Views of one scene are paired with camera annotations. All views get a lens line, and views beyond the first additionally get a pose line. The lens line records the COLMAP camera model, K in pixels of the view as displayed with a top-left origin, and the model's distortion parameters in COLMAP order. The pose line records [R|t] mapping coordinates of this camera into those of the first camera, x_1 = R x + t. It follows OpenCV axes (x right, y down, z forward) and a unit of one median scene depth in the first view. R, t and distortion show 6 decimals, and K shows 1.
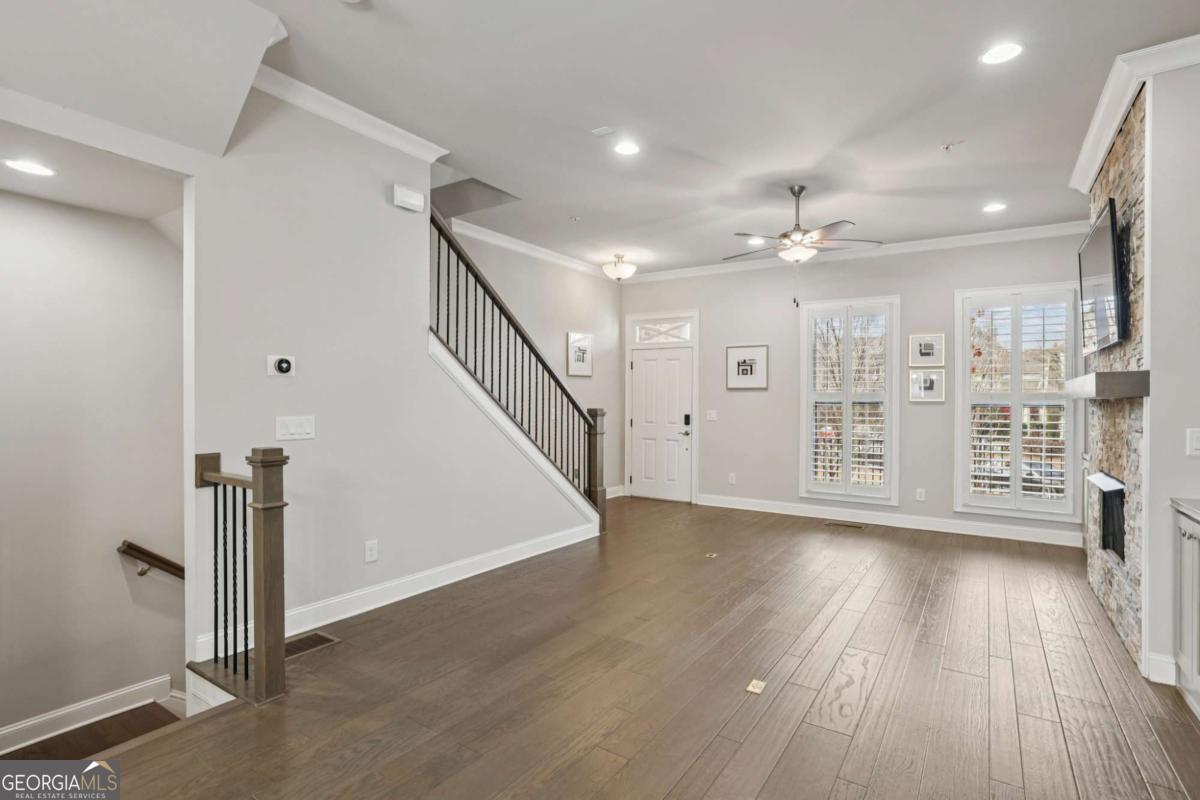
lens RADIAL K [[595.0, 0, 603.8], [0, 595.0, 399.5], [0, 0, 1]] dist [-0.004060, 0.000906]
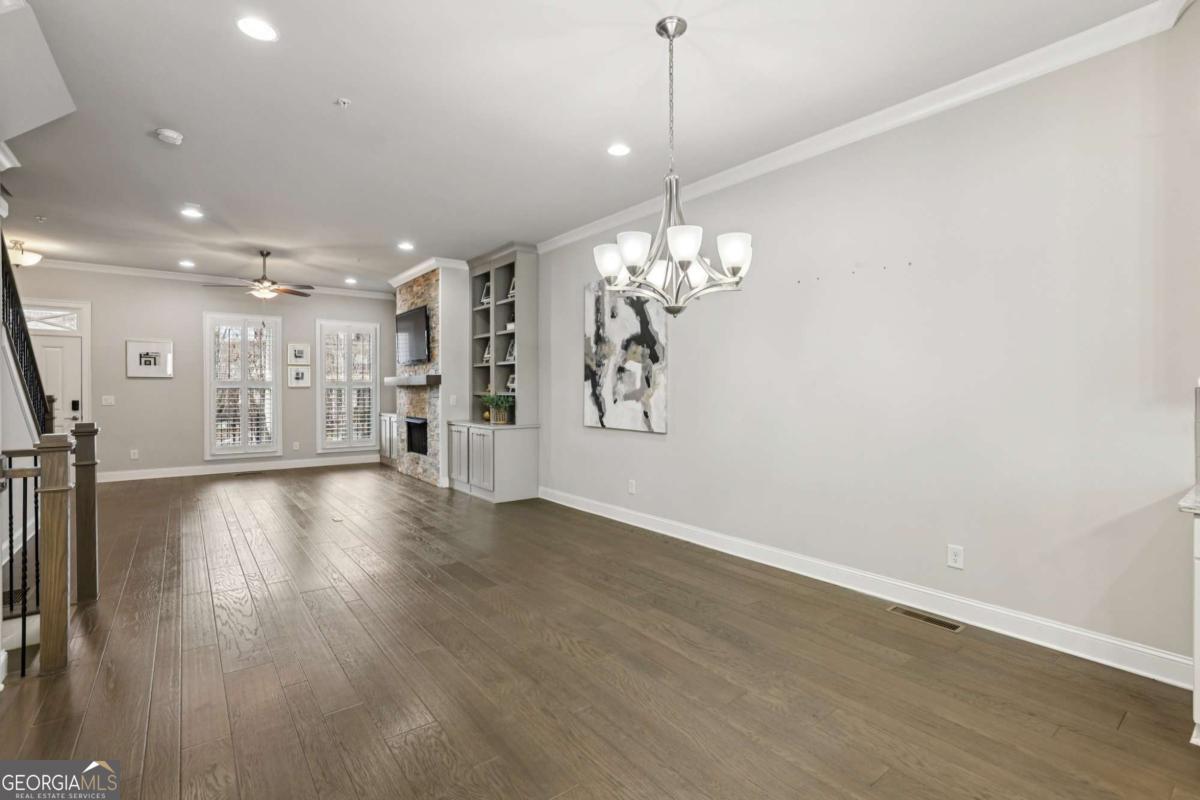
lens RADIAL K [[561.2, 0, 602.7], [0, 561.2, 388.7], [0, 0, 1]] dist [-0.000168, 0.000035]
pose [[0.333160, -0.010547, 0.942811, -0.599644], [0.001796, 0.999943, 0.010552, -0.005839], [-0.942869, -0.001823, 0.333160, -0.261433]]
